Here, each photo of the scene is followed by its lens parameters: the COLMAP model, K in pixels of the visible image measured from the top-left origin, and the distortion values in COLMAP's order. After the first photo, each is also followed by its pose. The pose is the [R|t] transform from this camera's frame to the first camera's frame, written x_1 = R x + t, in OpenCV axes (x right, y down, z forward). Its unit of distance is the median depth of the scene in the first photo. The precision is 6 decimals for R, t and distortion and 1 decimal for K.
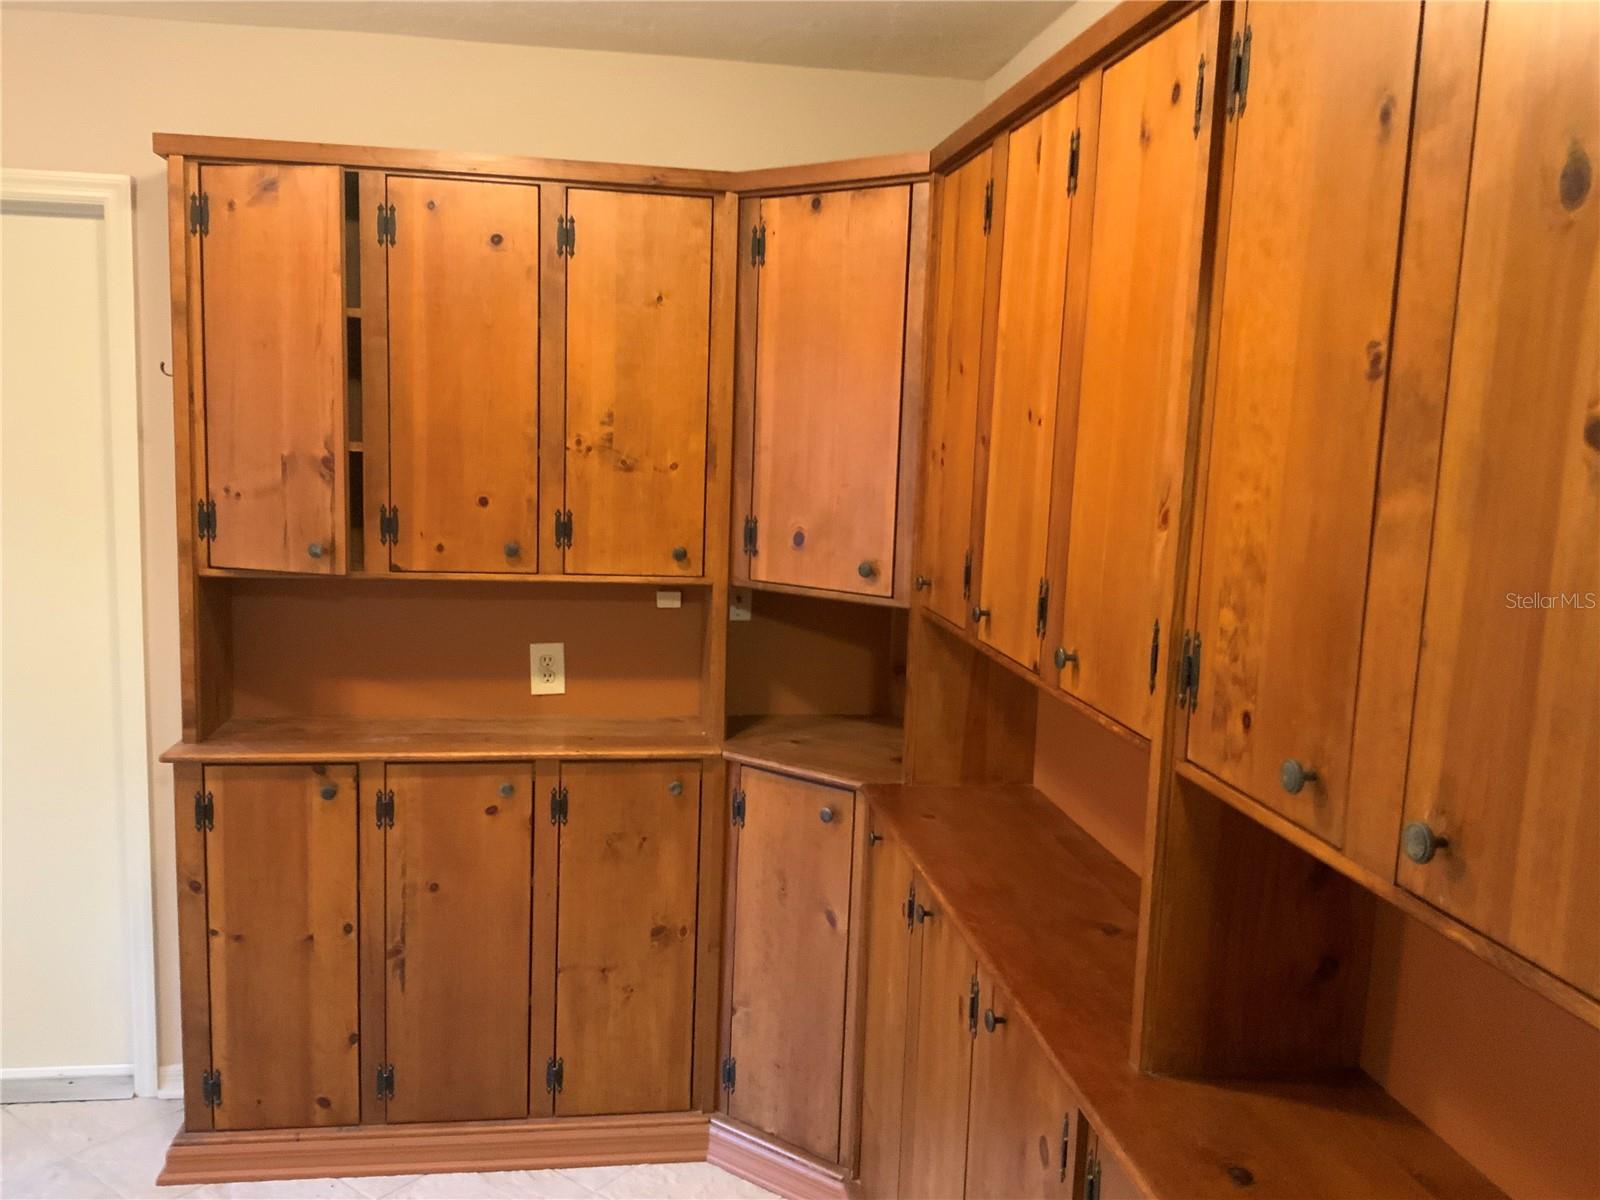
lens RADIAL K [[1331.2, 0, 803.1], [0, 1331.2, 607.9], [0, 0, 1]] dist [0.063734, -0.099274]
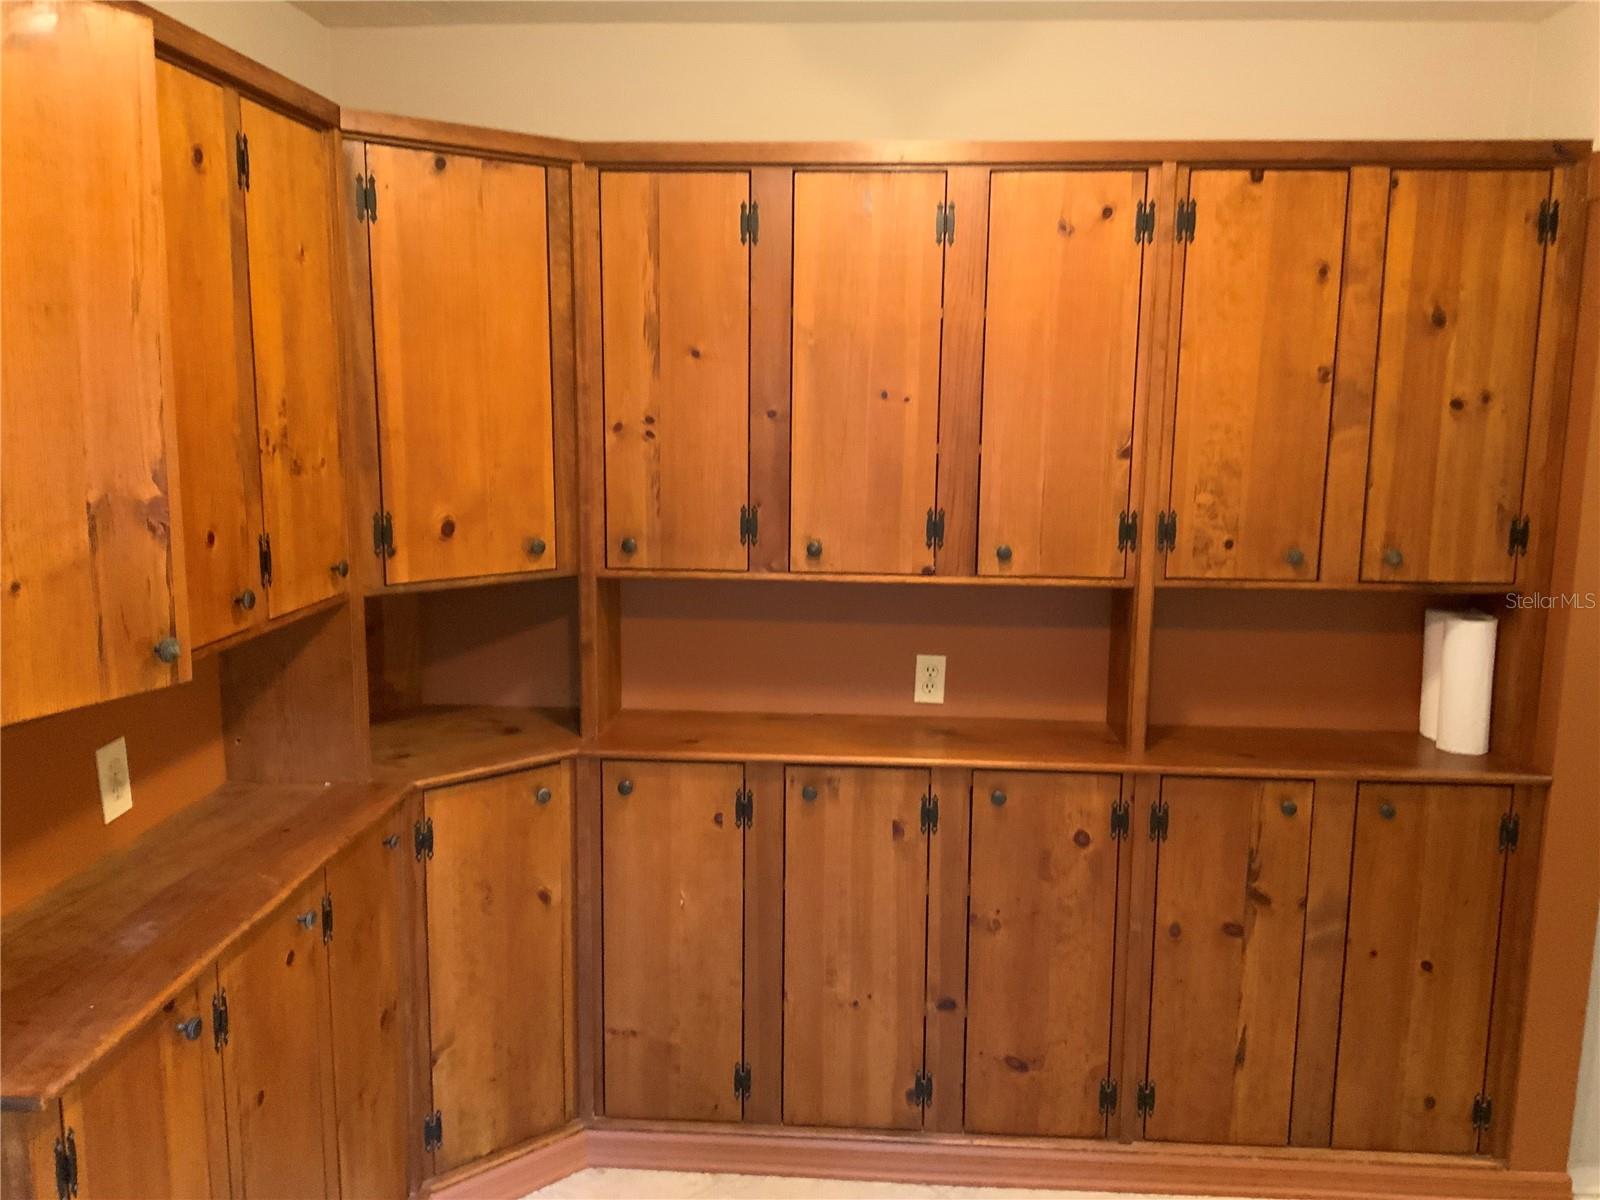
lens RADIAL K [[1331.2, 0, 803.1], [0, 1331.2, 607.9], [0, 0, 1]] dist [0.063734, -0.099274]
pose [[0.202658, -0.194126, 0.959815, -0.890601], [0.133937, 0.976437, 0.169208, -0.127333], [-0.970047, 0.094263, 0.223883, 0.582570]]
